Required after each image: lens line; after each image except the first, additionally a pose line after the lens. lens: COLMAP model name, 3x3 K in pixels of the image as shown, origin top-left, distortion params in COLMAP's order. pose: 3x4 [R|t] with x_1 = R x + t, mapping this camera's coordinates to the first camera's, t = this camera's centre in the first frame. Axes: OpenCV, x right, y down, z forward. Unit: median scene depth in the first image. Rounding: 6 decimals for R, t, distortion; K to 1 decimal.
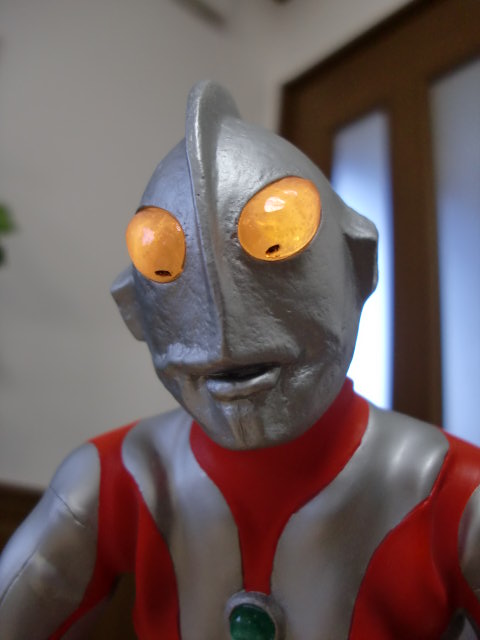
lens RADIAL K [[635.8, 0, 240.0], [0, 635.8, 320.0], [0, 0, 1]] dist [-0.223750, 0.167264]
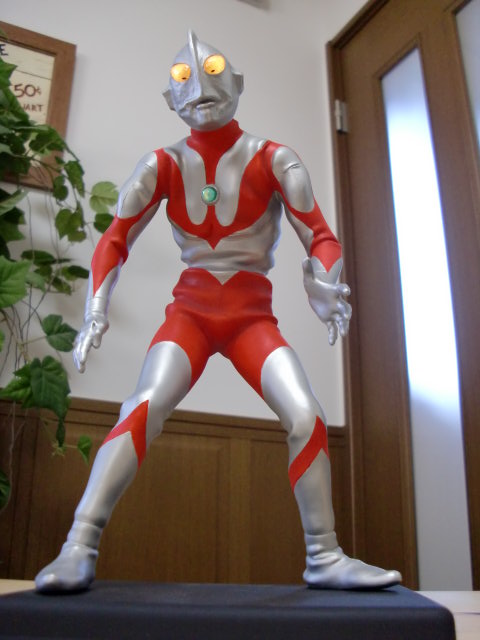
lens RADIAL K [[635.8, 0, 240.0], [0, 635.8, 320.0], [0, 0, 1]] dist [-0.223750, 0.167264]
pose [[0.992253, -0.041543, 0.117081, -0.244489], [0.034948, 0.997714, 0.057838, 1.015704], [-0.119216, -0.053298, 0.991437, -2.411517]]
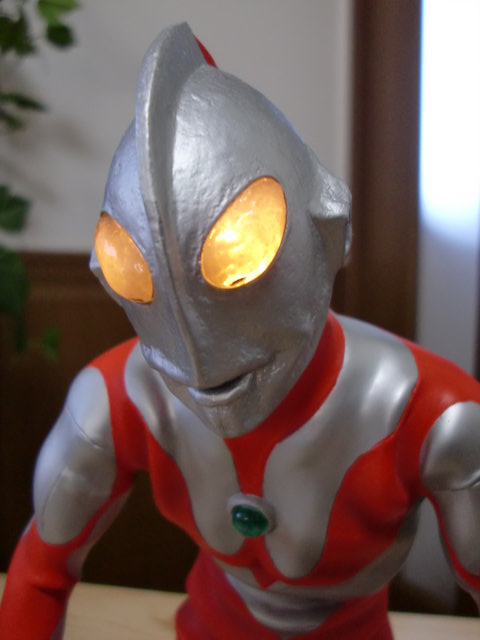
lens RADIAL K [[635.8, 0, 240.0], [0, 635.8, 320.0], [0, 0, 1]] dist [-0.223750, 0.167264]
pose [[0.997157, -0.064292, -0.039303, 0.077931], [0.074977, 0.898593, 0.432330, -0.418601], [0.007522, -0.434047, 0.900859, 0.040057]]
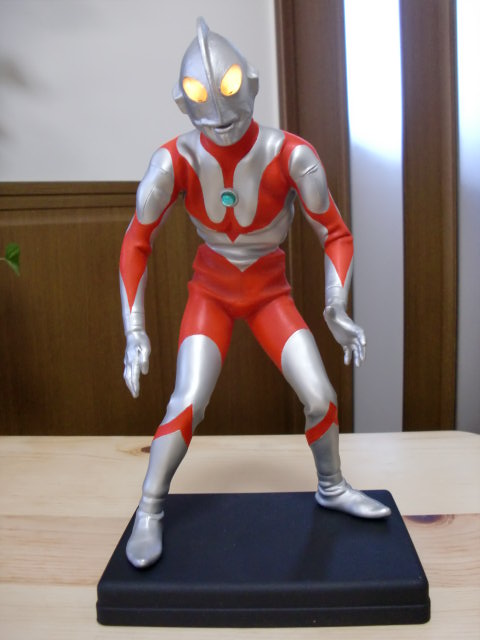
lens RADIAL K [[635.8, 0, 240.0], [0, 635.8, 320.0], [0, 0, 1]] dist [-0.223750, 0.167264]
pose [[0.980560, -0.148825, 0.127877, -0.462588], [0.064163, 0.859078, 0.507807, -0.668959], [-0.185431, -0.489731, 0.851927, -2.279595]]
